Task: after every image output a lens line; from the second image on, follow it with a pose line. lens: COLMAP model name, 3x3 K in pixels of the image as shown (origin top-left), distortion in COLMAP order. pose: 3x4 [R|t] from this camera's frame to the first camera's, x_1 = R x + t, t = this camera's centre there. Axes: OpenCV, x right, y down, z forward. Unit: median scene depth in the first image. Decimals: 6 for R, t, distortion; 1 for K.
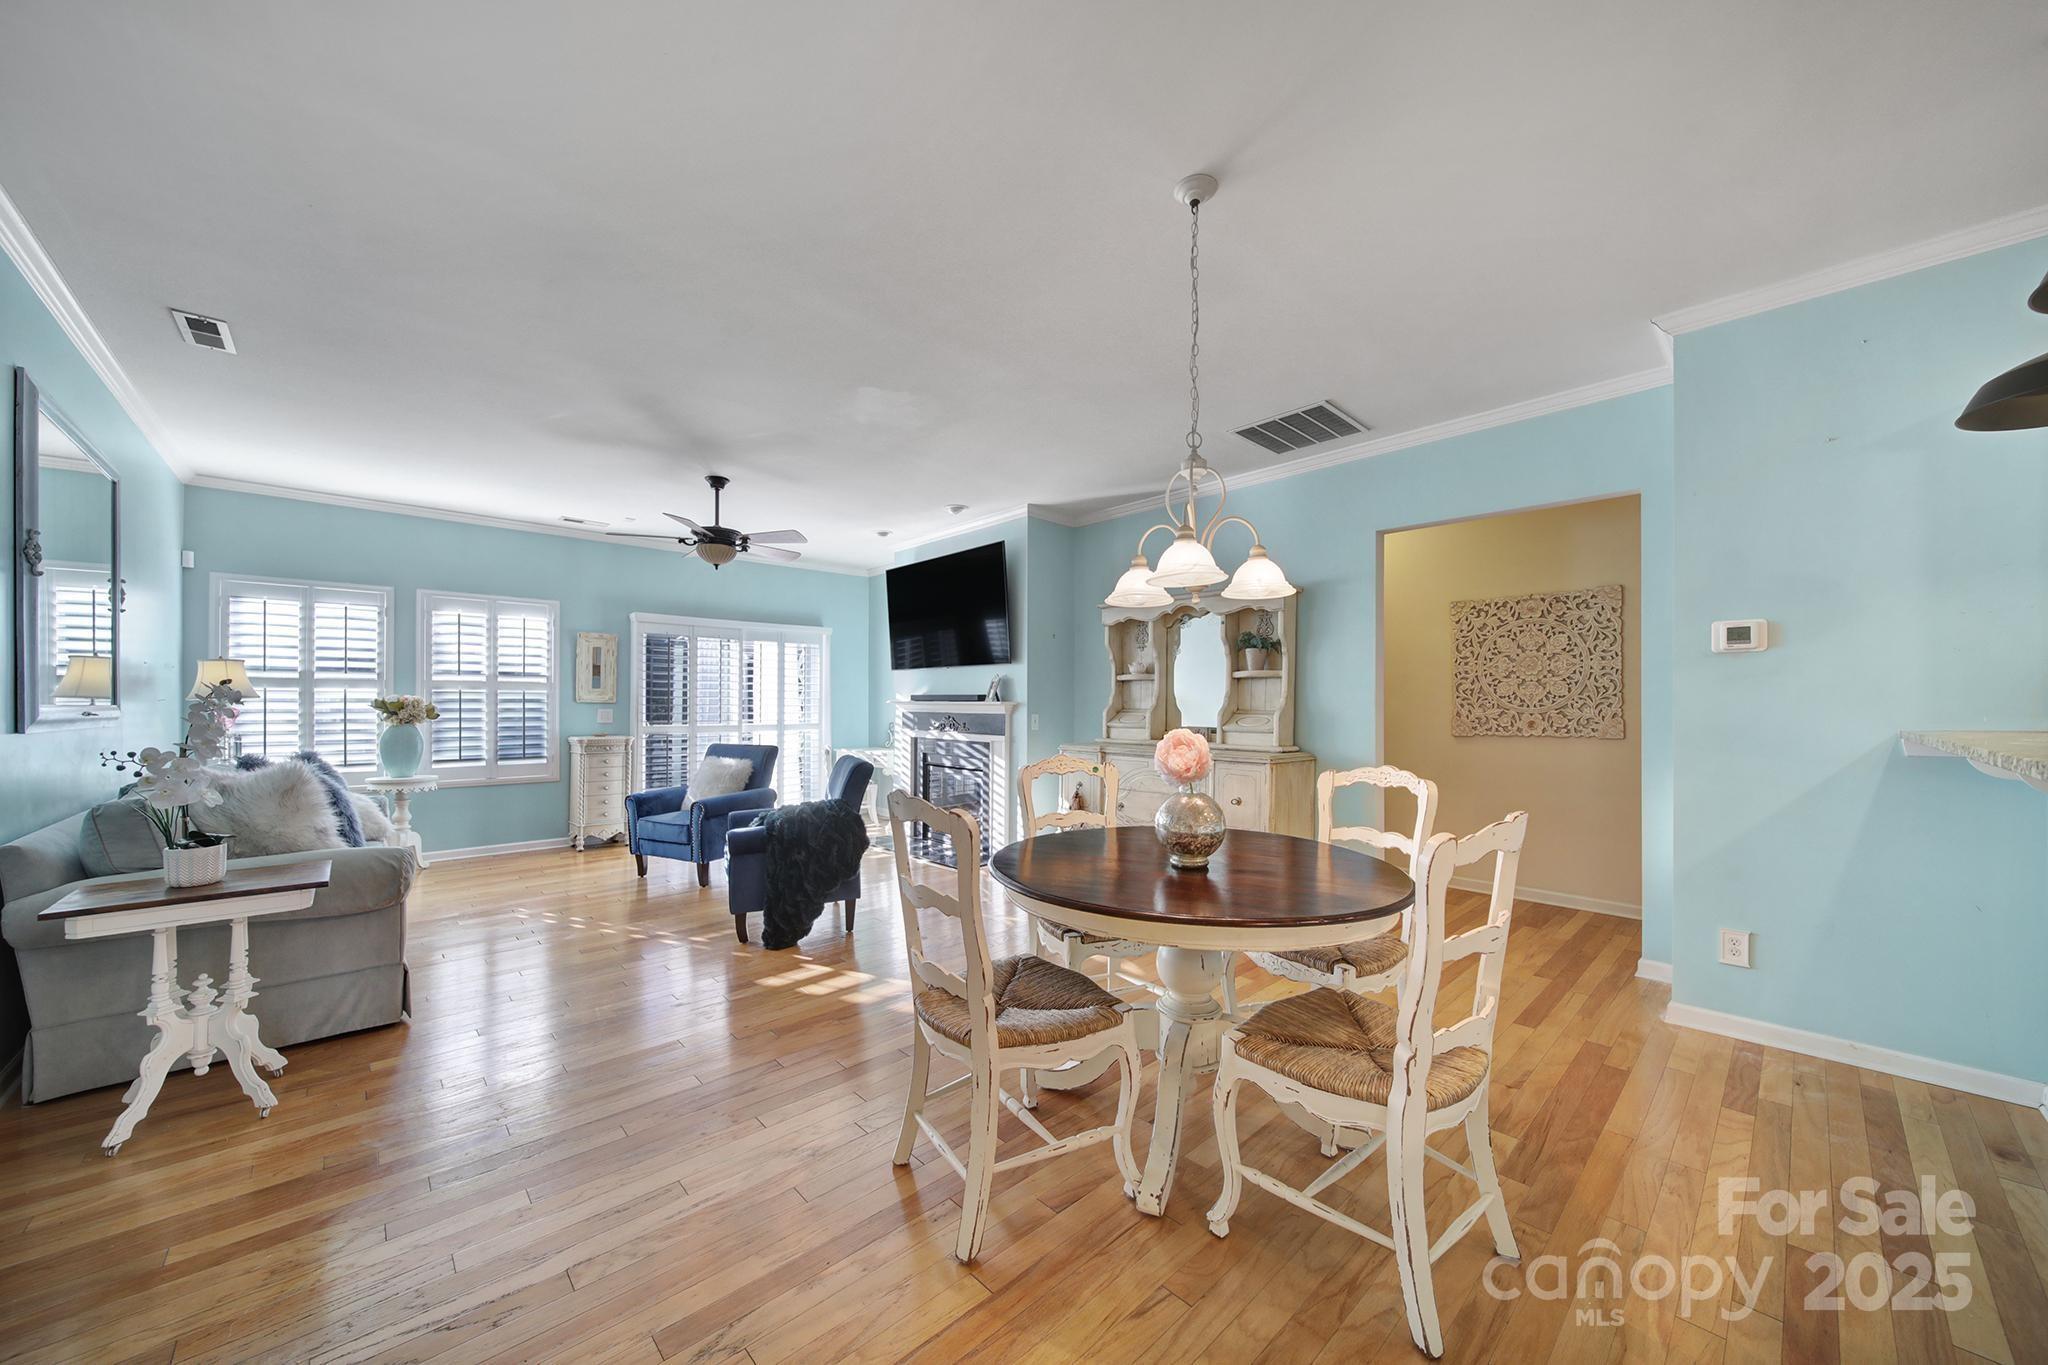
lens RADIAL K [[735.5, 0, 1026.1], [0, 735.5, 703.1], [0, 0, 1]] dist [-0.002115, -0.000280]
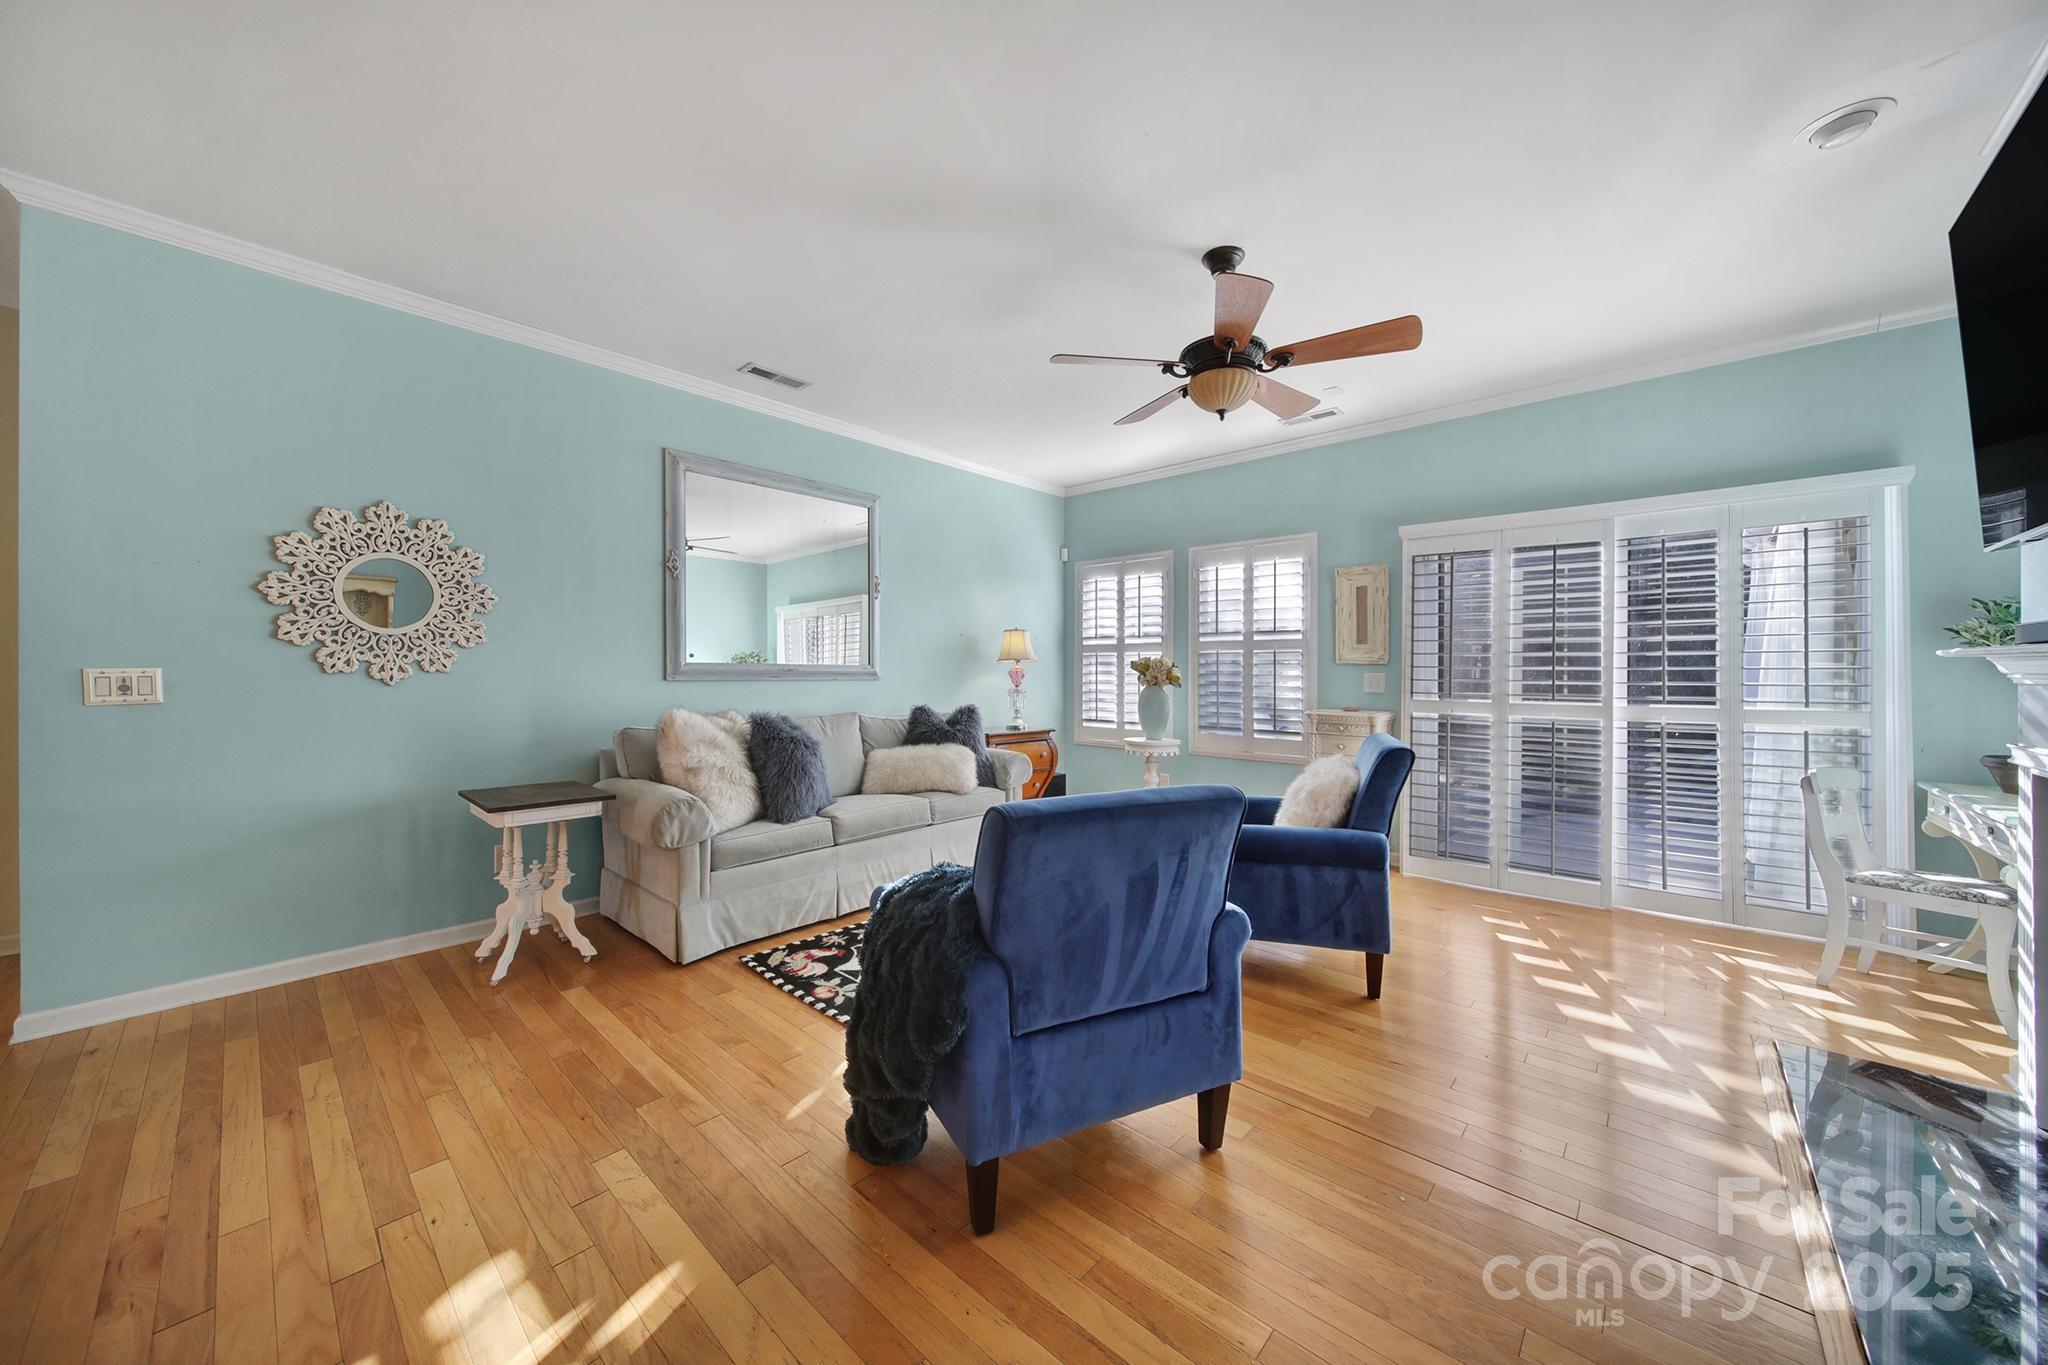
lens RADIAL K [[715.3, 0, 1018.0], [0, 715.3, 676.4], [0, 0, 1]] dist [-0.000306, 0.000082]
pose [[0.075507, 0.005114, -0.997132, 0.121853], [-0.002819, 0.999984, 0.004916, 0.012644], [0.997141, 0.002440, 0.075520, 0.855660]]
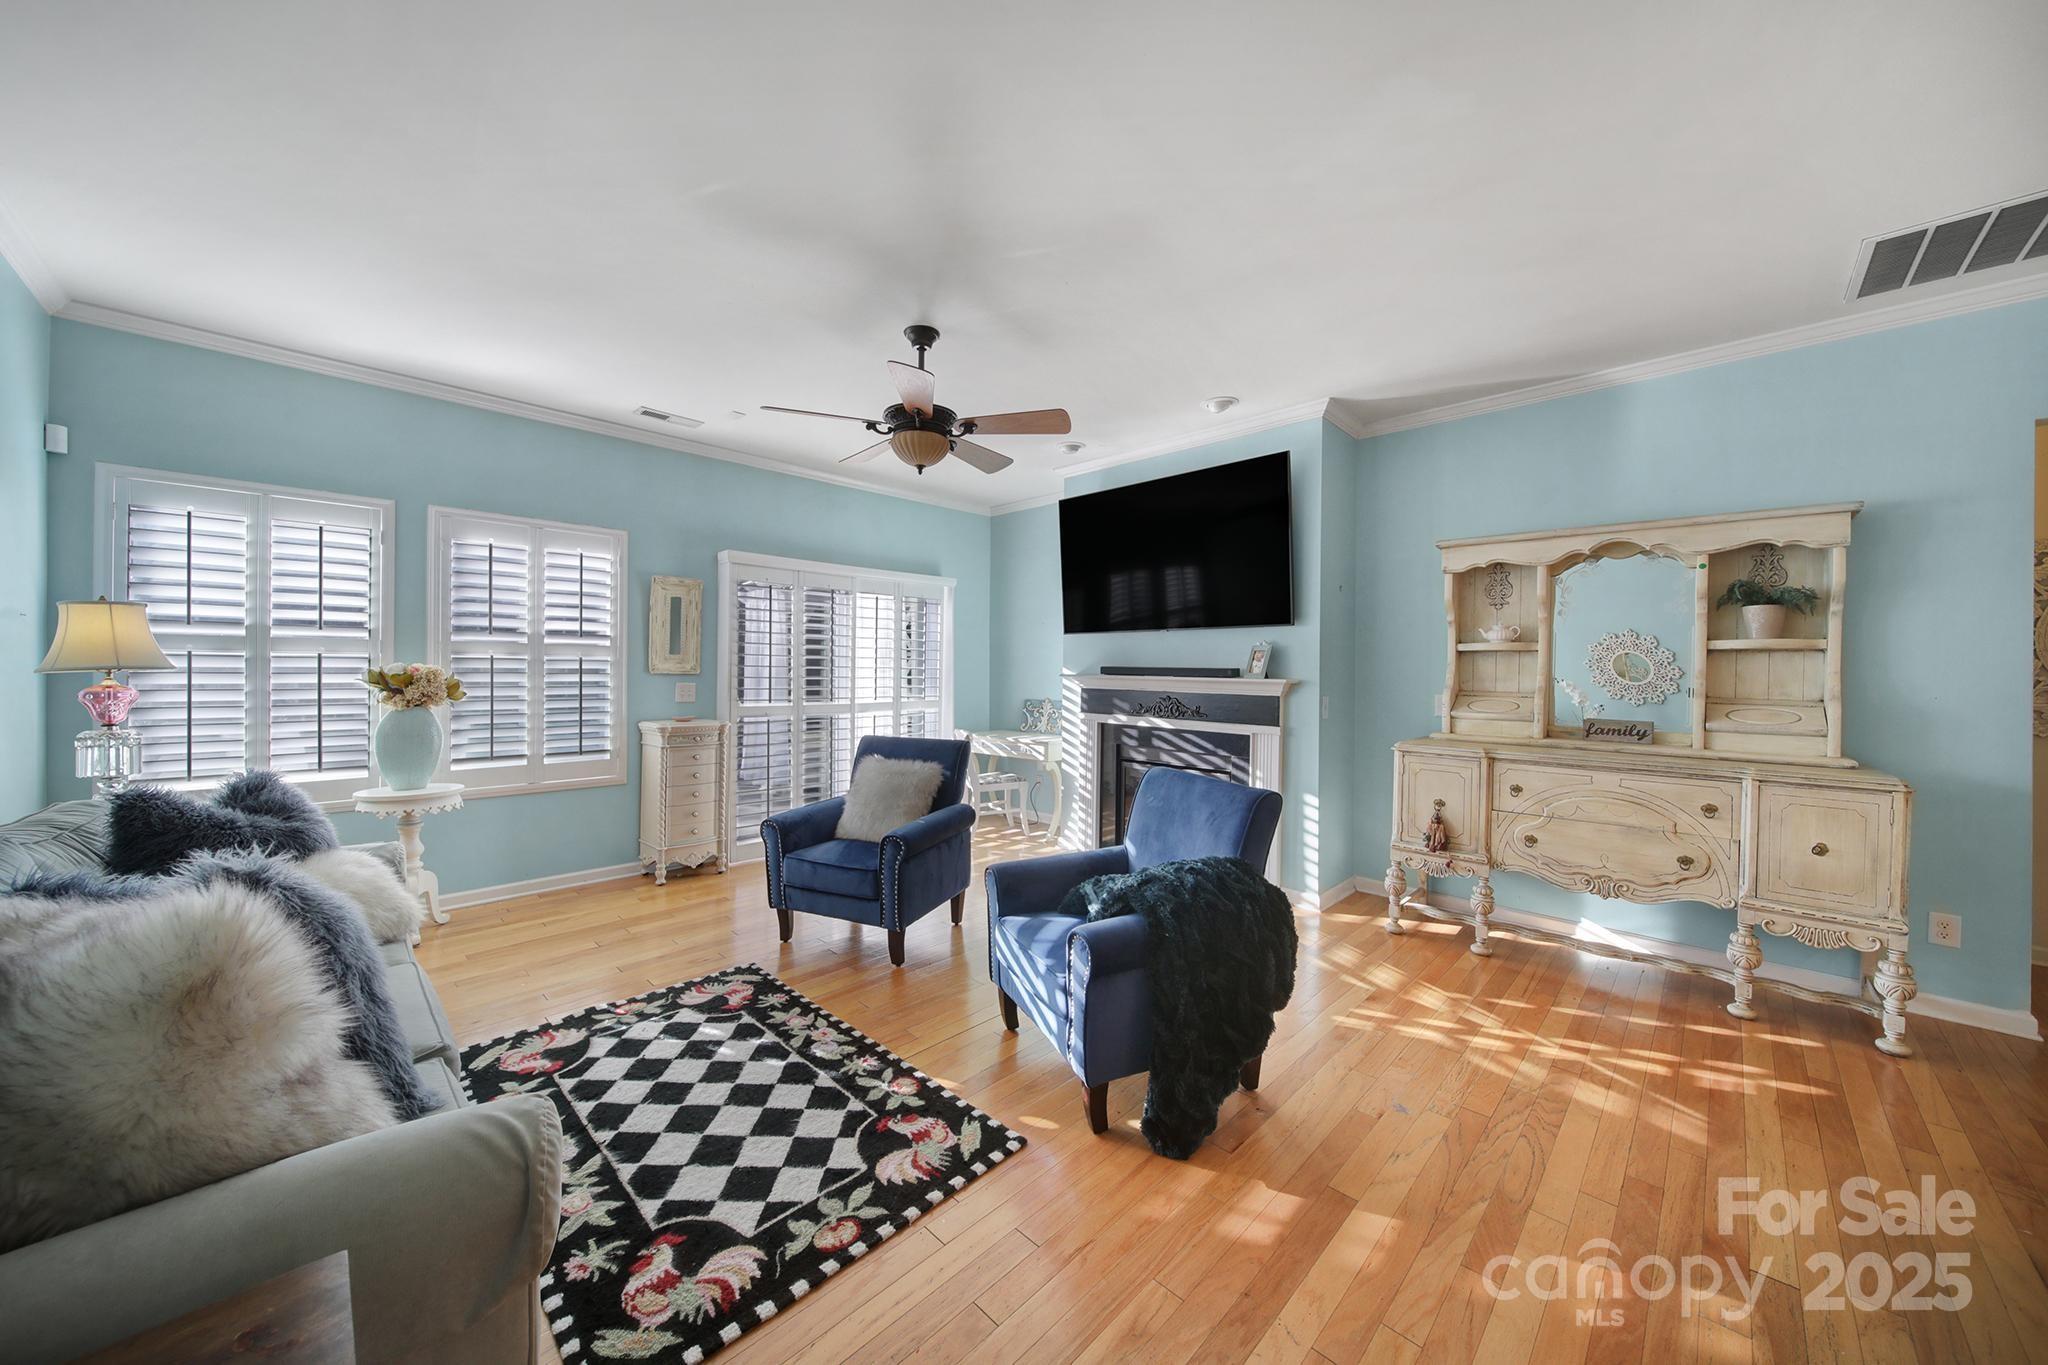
lens RADIAL K [[715.4, 0, 1022.4], [0, 715.4, 673.0], [0, 0, 1]] dist [-0.005801, -0.000072]
pose [[0.999111, 0.007716, 0.041441, -0.379538], [-0.008027, 0.999941, 0.007336, -0.013293], [-0.041382, -0.007662, 0.999114, 0.394028]]
